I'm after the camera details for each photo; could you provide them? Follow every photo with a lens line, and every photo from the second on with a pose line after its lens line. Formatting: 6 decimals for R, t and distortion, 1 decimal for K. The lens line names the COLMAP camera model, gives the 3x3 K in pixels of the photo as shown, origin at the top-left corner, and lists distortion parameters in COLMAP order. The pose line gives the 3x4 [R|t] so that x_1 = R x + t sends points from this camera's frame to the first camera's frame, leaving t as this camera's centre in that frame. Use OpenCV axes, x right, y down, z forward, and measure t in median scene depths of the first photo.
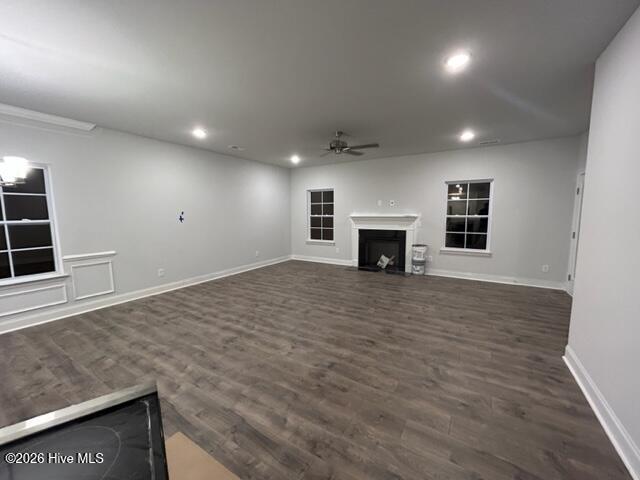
lens RADIAL K [[260.0, 0, 320.0], [0, 260.0, 240.0], [0, 0, 1]] dist [-0.000191, -0.000152]
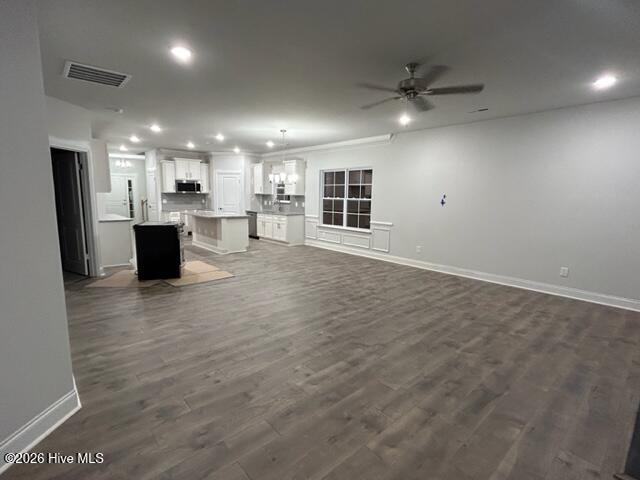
lens RADIAL K [[318.0, 0, 320.0], [0, 318.0, 240.0], [0, 0, 1]] dist [-0.020756, -0.000380]
pose [[-0.289034, 0.137818, -0.947347, 0.962762], [-0.118806, 0.976769, 0.178346, -0.128859], [0.949918, 0.164099, -0.265946, 1.140945]]
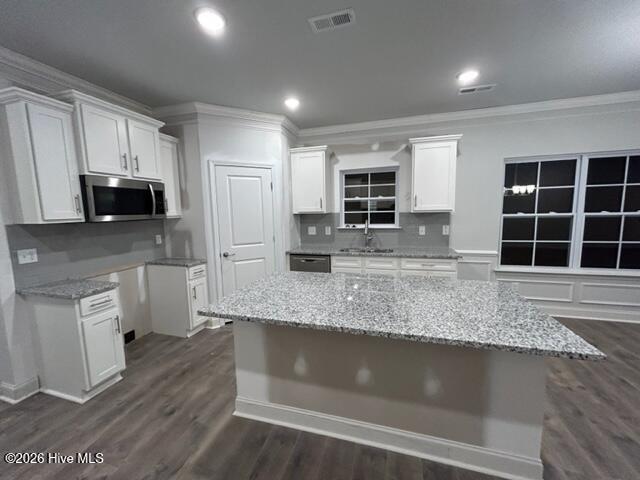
lens RADIAL K [[260.0, 0, 320.0], [0, 260.0, 240.0], [0, 0, 1]] dist [-0.000191, -0.000152]
pose [[0.256240, 0.111718, -0.960135, 0.309161], [-0.082790, 0.992185, 0.093353, -0.054244], [0.963061, 0.055569, 0.263487, 0.463018]]
